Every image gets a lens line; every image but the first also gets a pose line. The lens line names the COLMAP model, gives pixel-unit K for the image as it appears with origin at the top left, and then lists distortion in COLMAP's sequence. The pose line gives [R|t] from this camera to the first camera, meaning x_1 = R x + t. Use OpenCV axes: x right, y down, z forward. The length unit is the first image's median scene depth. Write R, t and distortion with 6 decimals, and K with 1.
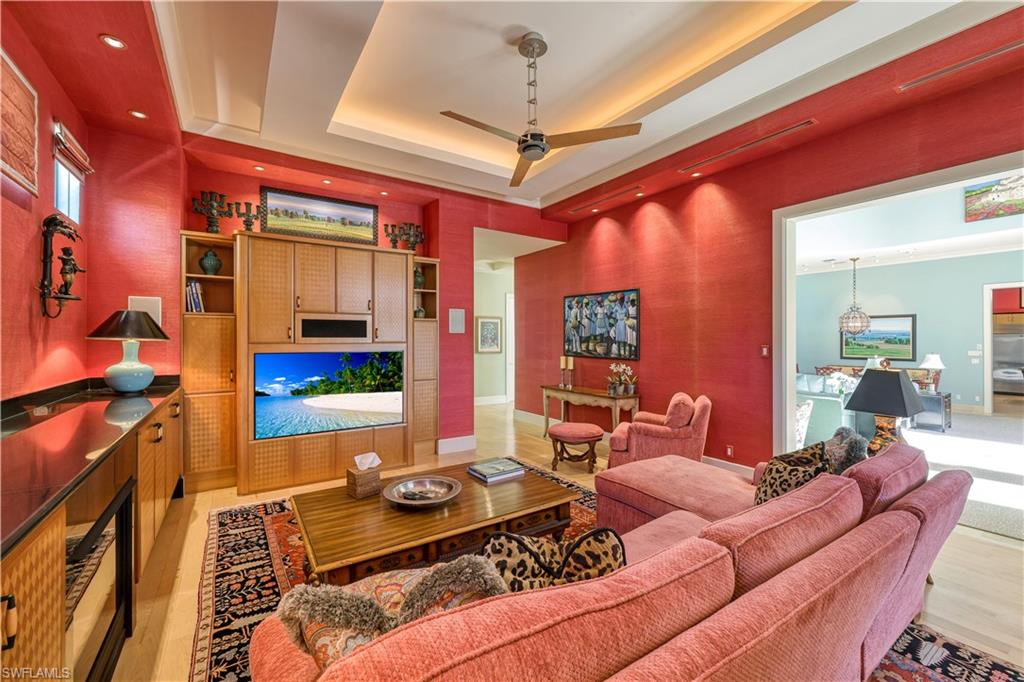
lens RADIAL K [[421.0, 0, 505.2], [0, 421.0, 334.6], [0, 0, 1]] dist [-0.004297, 0.000417]
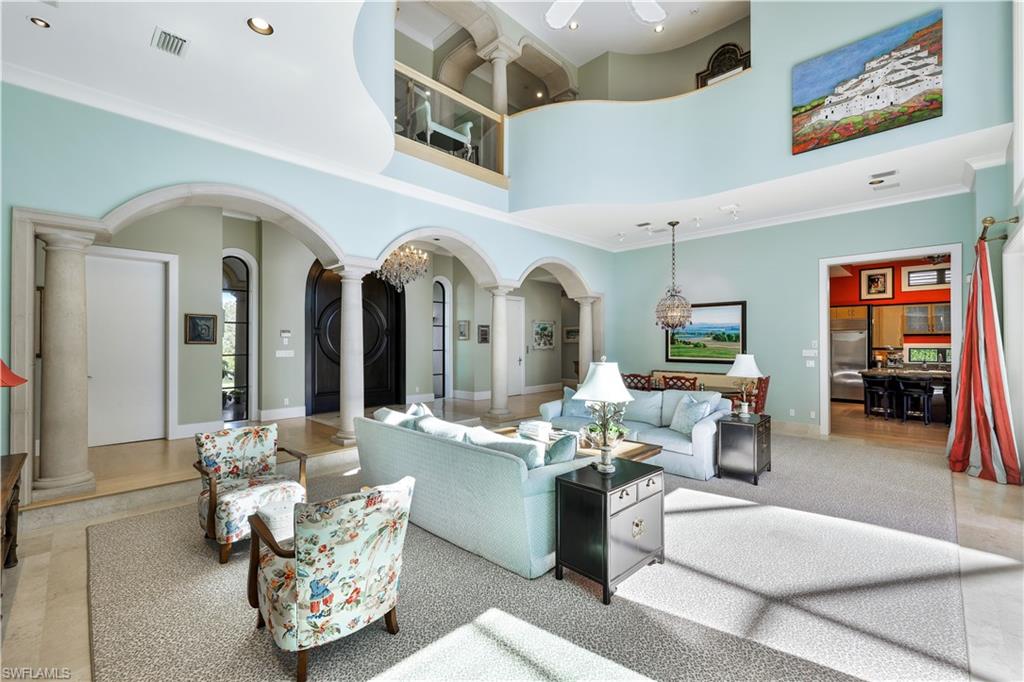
lens RADIAL K [[430.8, 0, 517.1], [0, 430.8, 340.7], [0, 0, 1]] dist [-0.014625, -0.000065]
pose [[0.976049, 0.002970, 0.217528, 0.410758], [-0.003754, 0.999988, 0.003193, 0.020408], [-0.217516, -0.003933, 0.976049, 0.339060]]
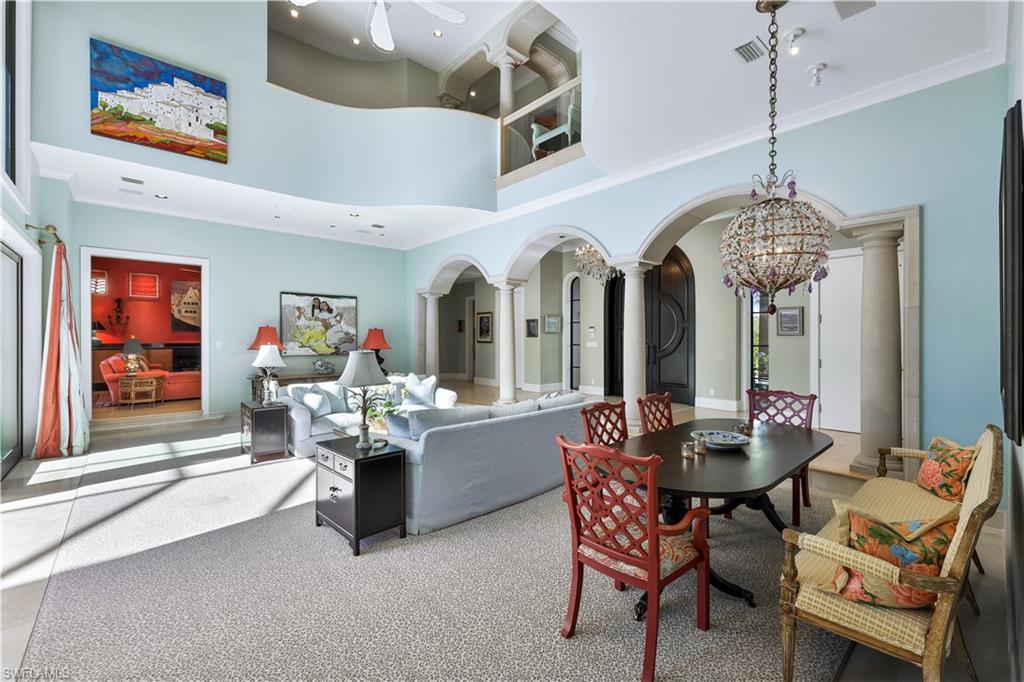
lens RADIAL K [[421.0, 0, 516.7], [0, 421.0, 340.5], [0, 0, 1]] dist [-0.004297, 0.000417]
pose [[0.159401, 0.001502, -0.987213, 1.484288], [0.003212, 0.999993, 0.002040, 0.042644], [0.987209, -0.003496, 0.159395, 1.102188]]
